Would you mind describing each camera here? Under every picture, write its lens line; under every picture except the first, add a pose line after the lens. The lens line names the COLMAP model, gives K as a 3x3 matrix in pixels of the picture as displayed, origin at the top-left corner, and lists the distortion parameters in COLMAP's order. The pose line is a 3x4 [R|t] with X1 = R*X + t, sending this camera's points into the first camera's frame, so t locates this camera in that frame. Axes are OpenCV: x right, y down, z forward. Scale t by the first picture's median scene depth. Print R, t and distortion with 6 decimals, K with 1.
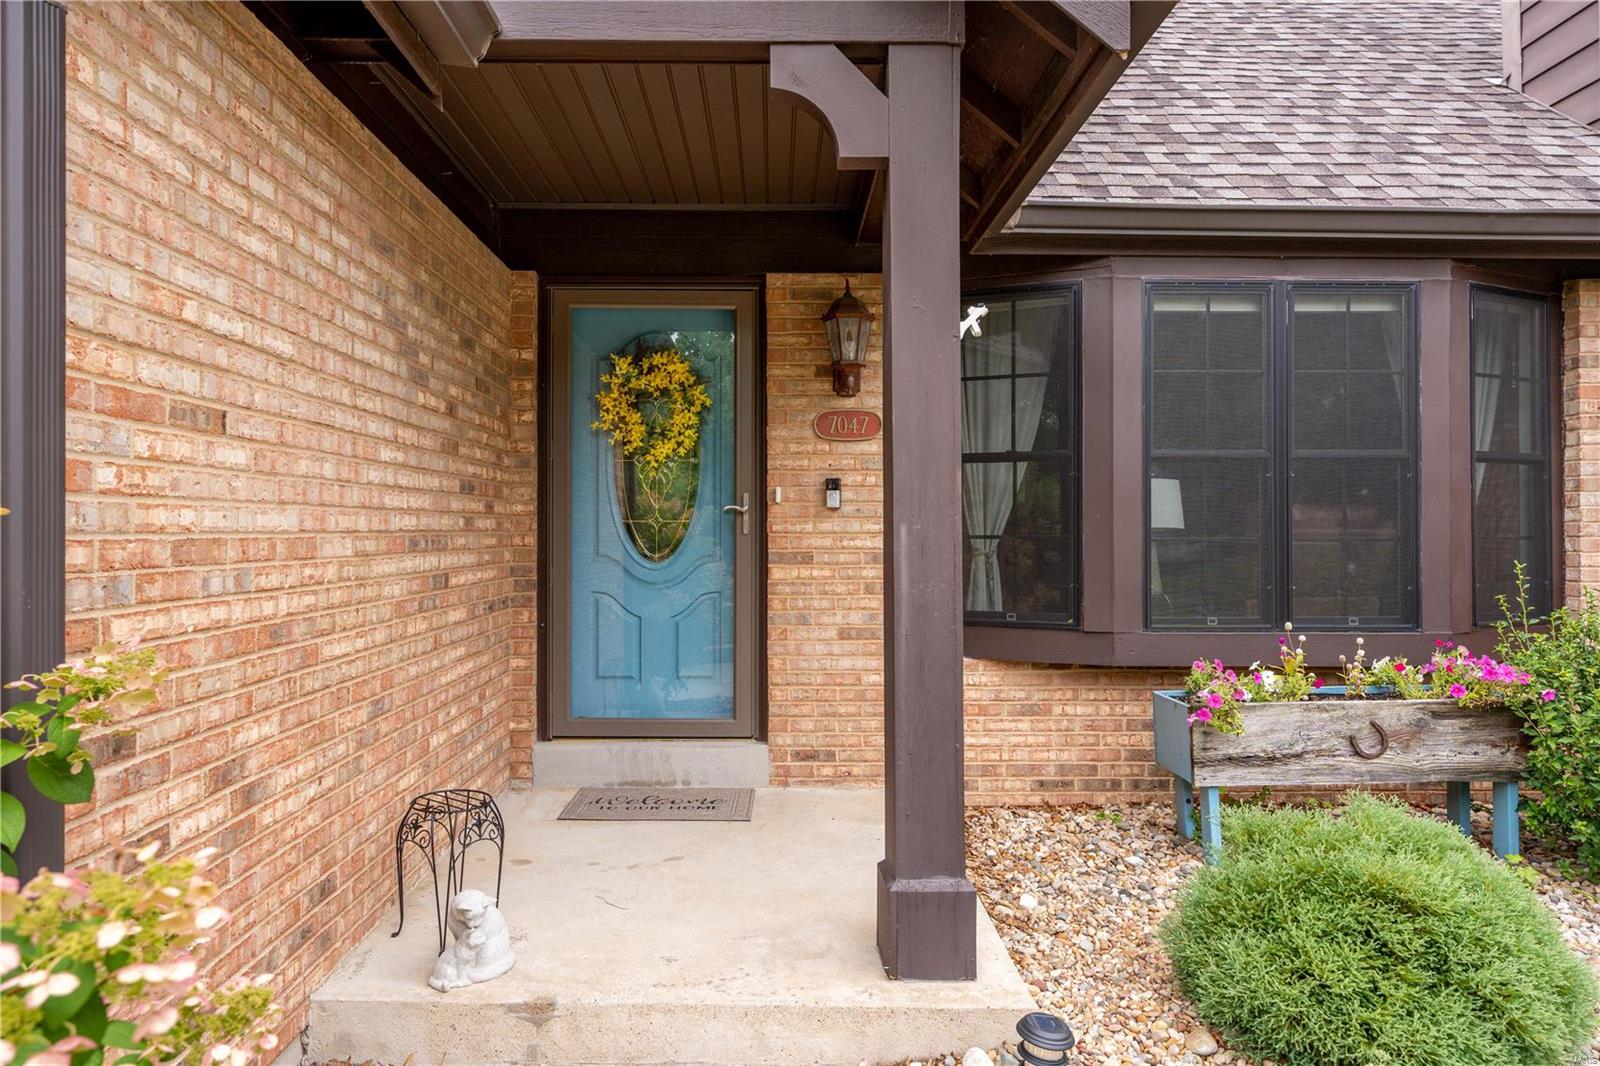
lens RADIAL K [[987.5, 0, 794.1], [0, 987.5, 524.8], [0, 0, 1]] dist [0.002624, 0.001243]
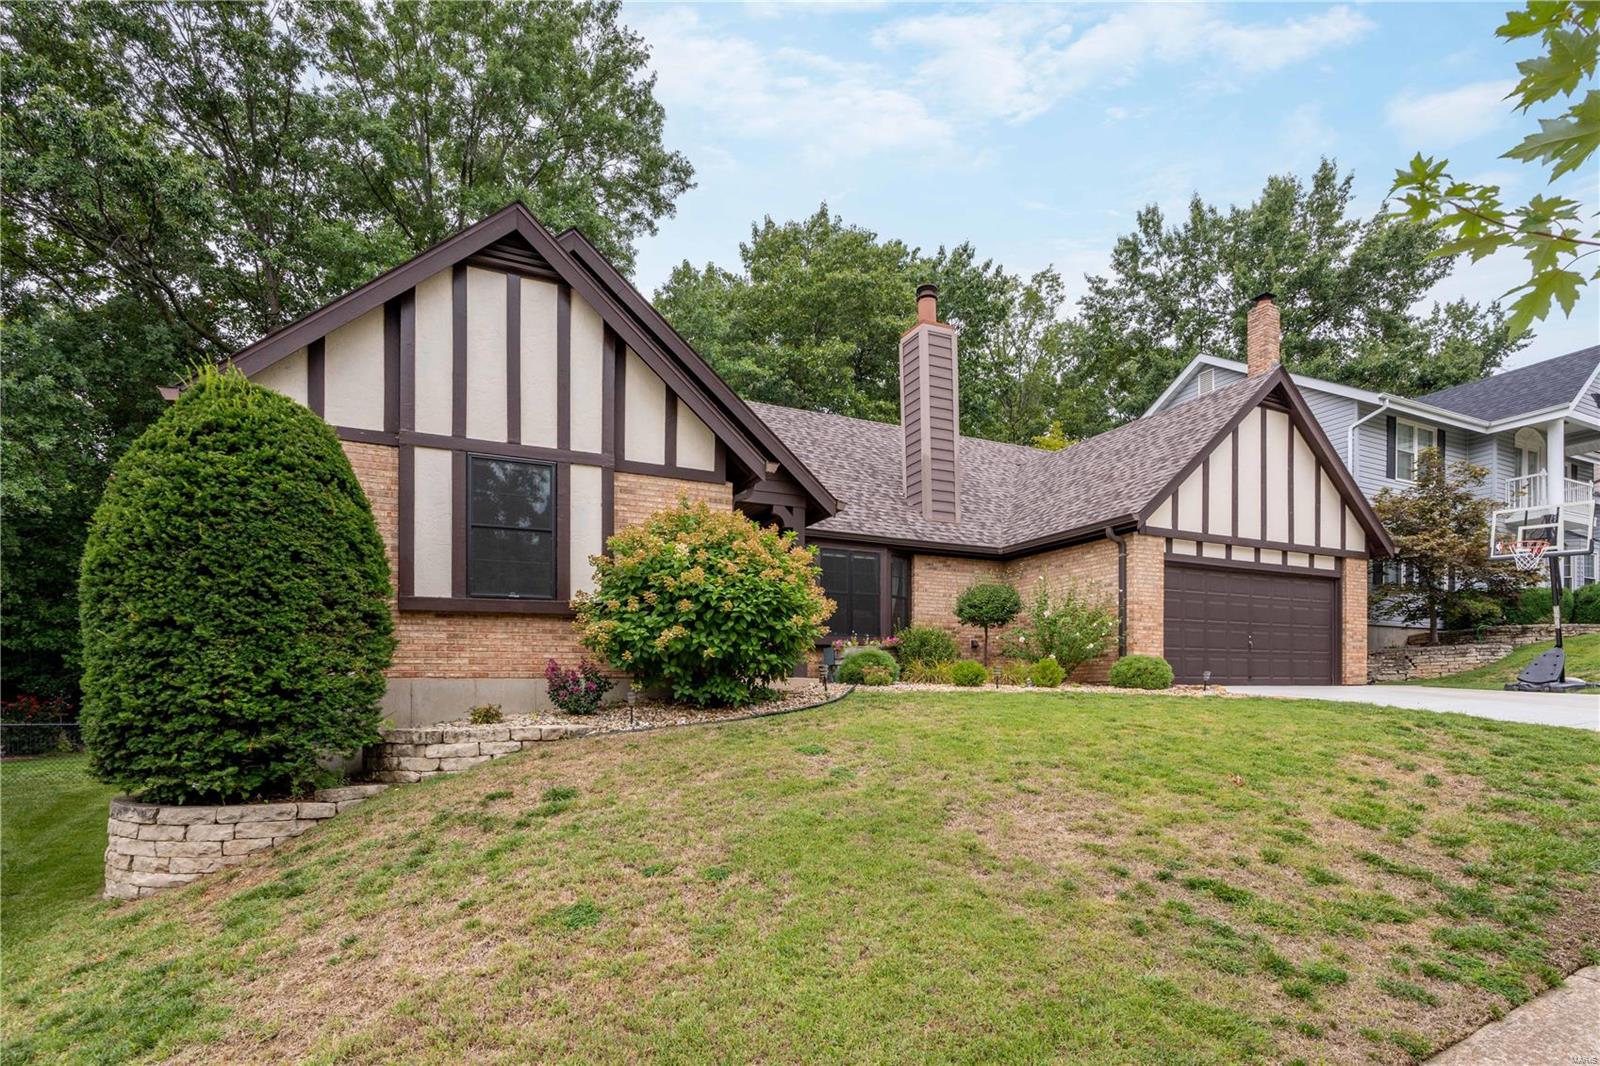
lens RADIAL K [[782.7, 0, 816.5], [0, 782.7, 700.4], [0, 0, 1]] dist [-0.000307, -0.000825]
pose [[0.898794, -0.010689, 0.438241, -1.011182], [0.007216, 0.999928, 0.009590, 0.324269], [-0.438312, -0.005457, 0.898806, -1.760508]]
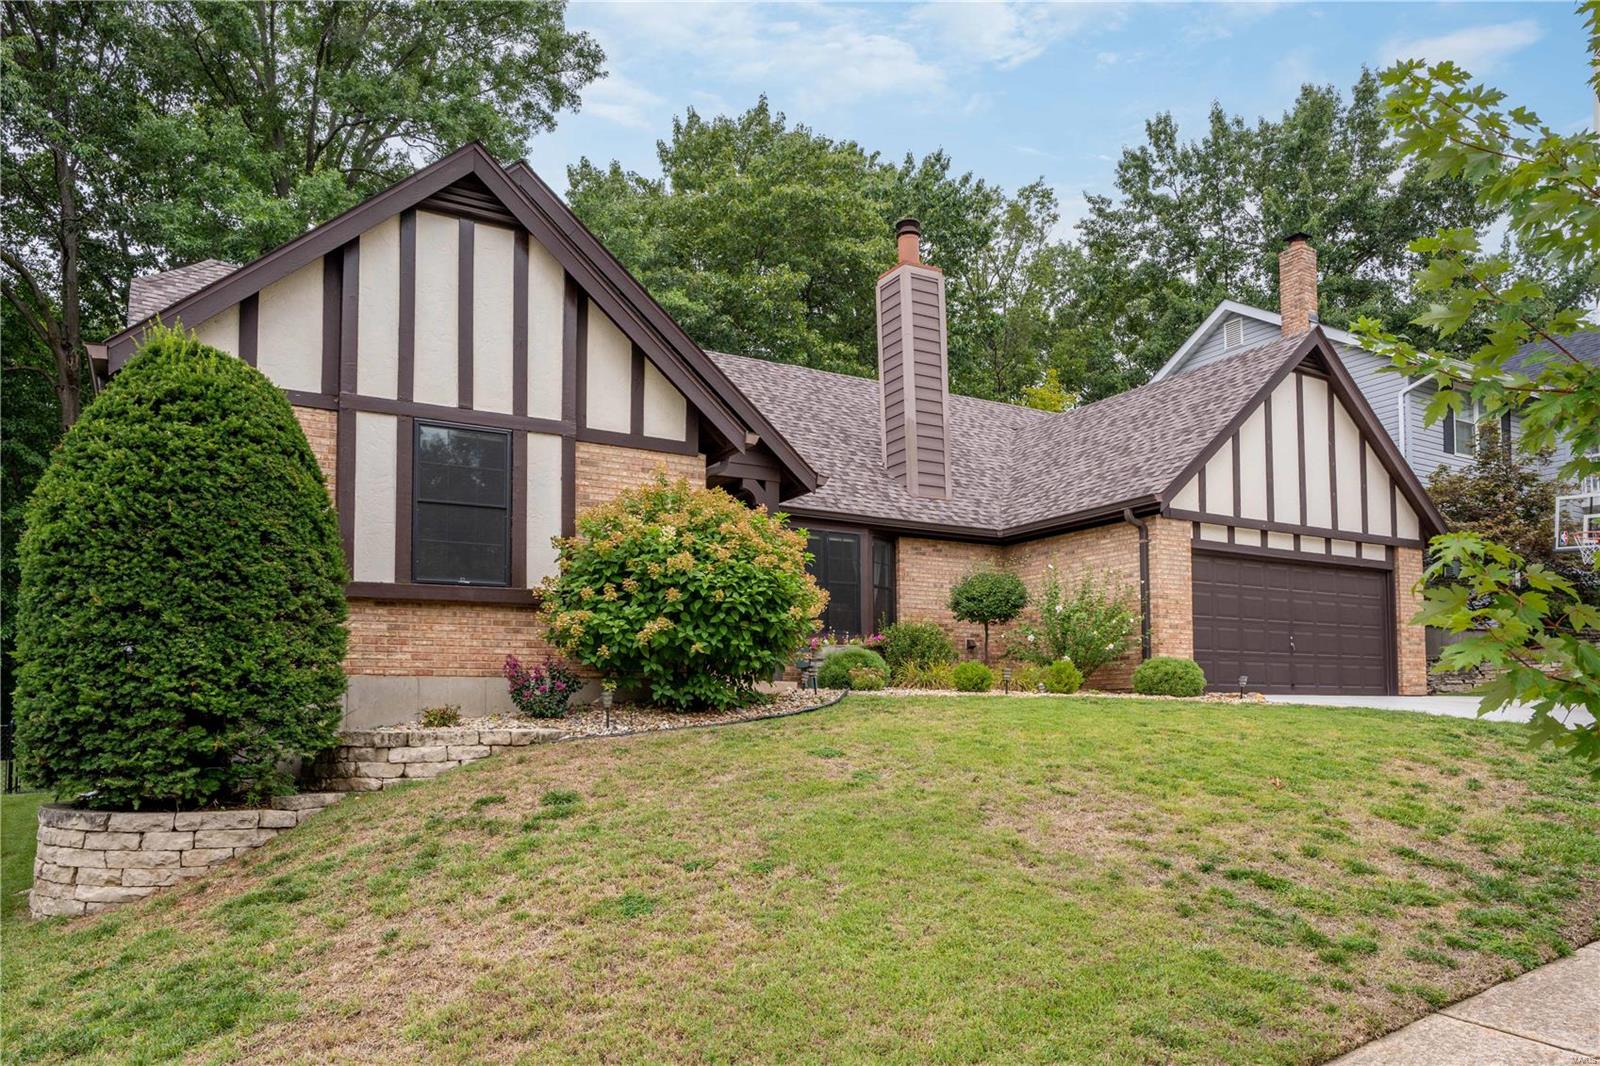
lens RADIAL K [[1046.1, 0, 800.1], [0, 1046.1, 652.2], [0, 0, 1]] dist [-0.001892, 0.000858]
pose [[0.870121, 0.024779, 0.492215, -1.291767], [0.004138, 0.998333, -0.057573, 0.360070], [-0.492821, 0.052132, 0.868568, -1.976671]]
